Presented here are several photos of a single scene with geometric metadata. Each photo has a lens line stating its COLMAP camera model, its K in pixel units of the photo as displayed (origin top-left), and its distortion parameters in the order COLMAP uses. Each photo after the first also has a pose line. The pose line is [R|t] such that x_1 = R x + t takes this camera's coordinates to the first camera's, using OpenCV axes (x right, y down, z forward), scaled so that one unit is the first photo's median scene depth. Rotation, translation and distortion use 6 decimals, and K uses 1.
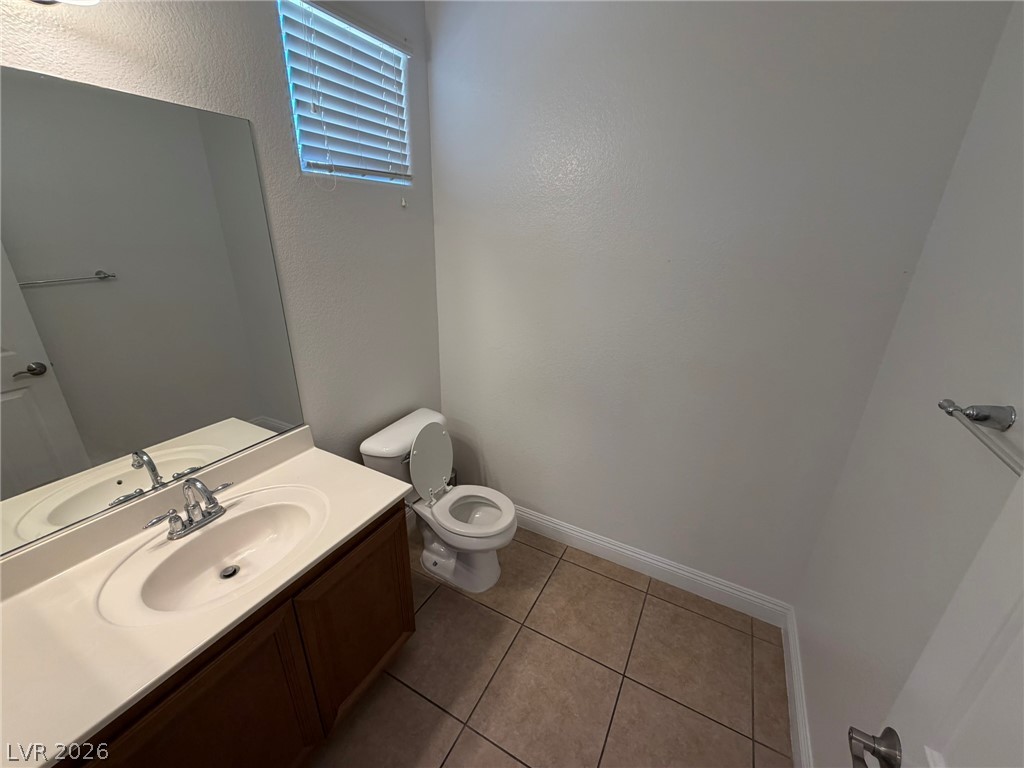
lens RADIAL K [[410.2, 0, 508.9], [0, 410.2, 385.4], [0, 0, 1]] dist [0.000053, 0.000436]
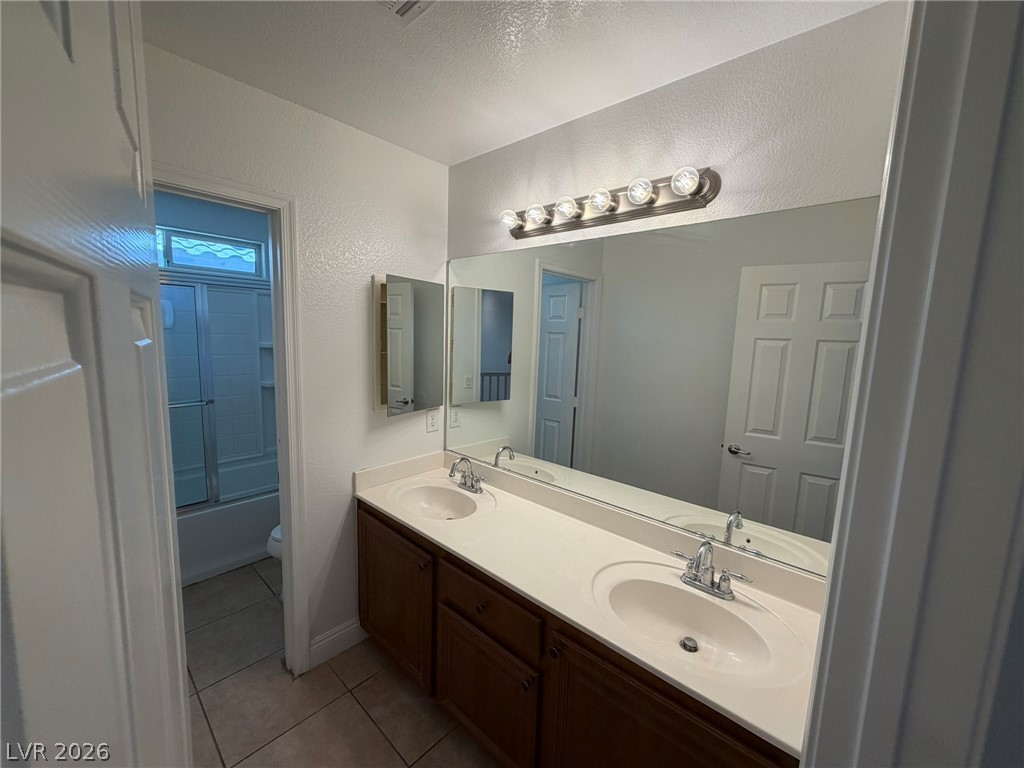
lens RADIAL K [[410.2, 0, 508.9], [0, 410.2, 385.4], [0, 0, 1]] dist [0.000053, 0.000436]
pose [[-0.241667, 0.099023, -0.965293, 0.333298], [-0.380295, 0.905535, 0.188102, -0.139597], [0.892733, 0.412554, -0.181180, 0.523643]]
